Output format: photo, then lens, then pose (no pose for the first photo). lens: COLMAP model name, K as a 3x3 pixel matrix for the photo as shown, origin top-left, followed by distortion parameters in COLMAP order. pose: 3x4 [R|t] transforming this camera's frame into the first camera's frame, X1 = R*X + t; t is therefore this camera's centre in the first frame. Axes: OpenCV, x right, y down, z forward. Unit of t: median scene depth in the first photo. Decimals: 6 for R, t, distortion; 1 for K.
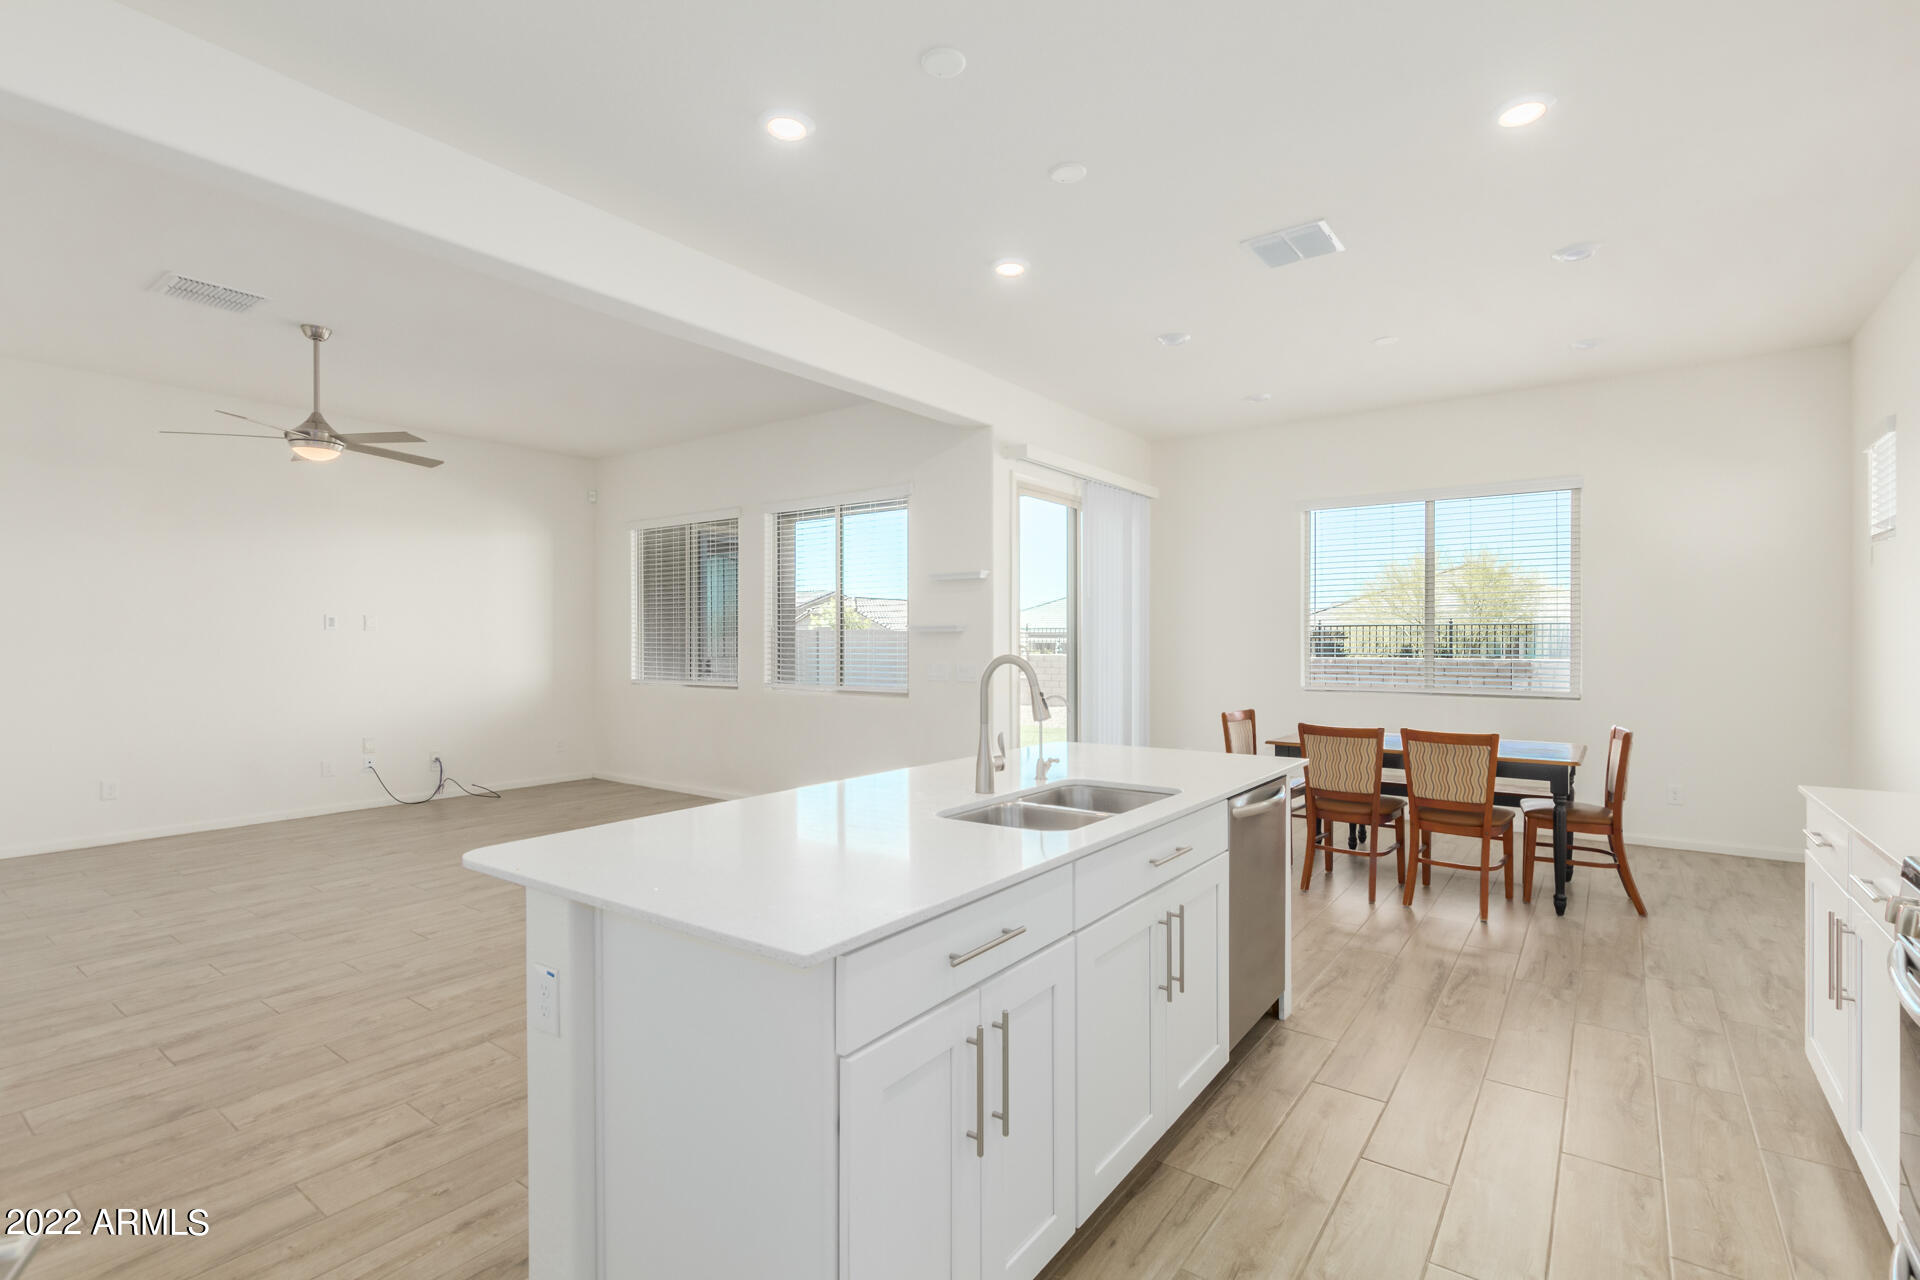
lens RADIAL K [[883.8, 0, 966.6], [0, 883.8, 637.2], [0, 0, 1]] dist [-0.000489, -0.000087]
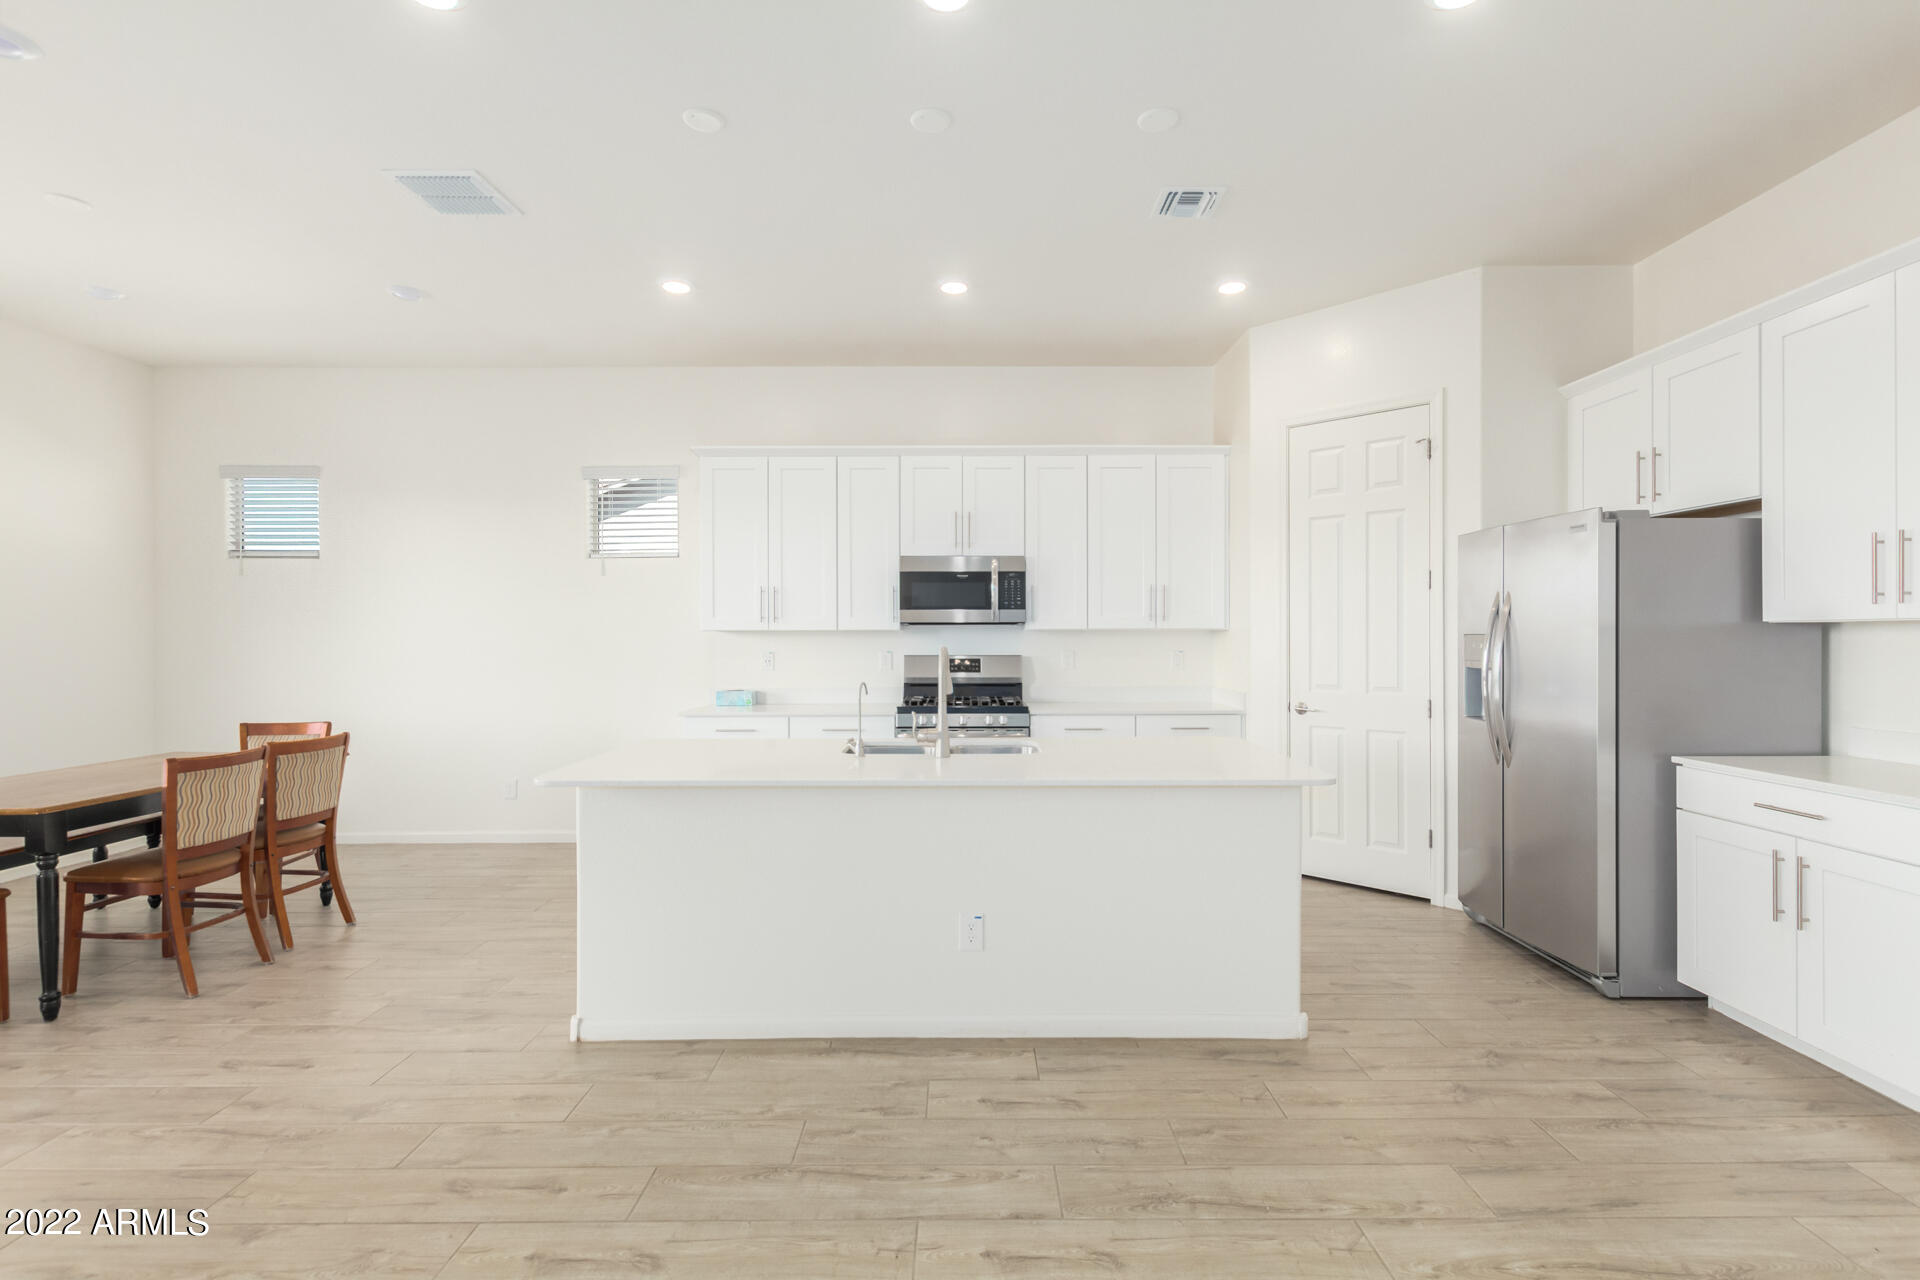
lens RADIAL K [[883.8, 0, 965.4], [0, 883.8, 636.8], [0, 0, 1]] dist [-0.000489, -0.000087]
pose [[-0.590278, 0.000009, 0.807200, -1.102749], [0.004332, 0.999986, 0.003156, 0.005948], [-0.807188, 0.005360, -0.590270, 1.867794]]
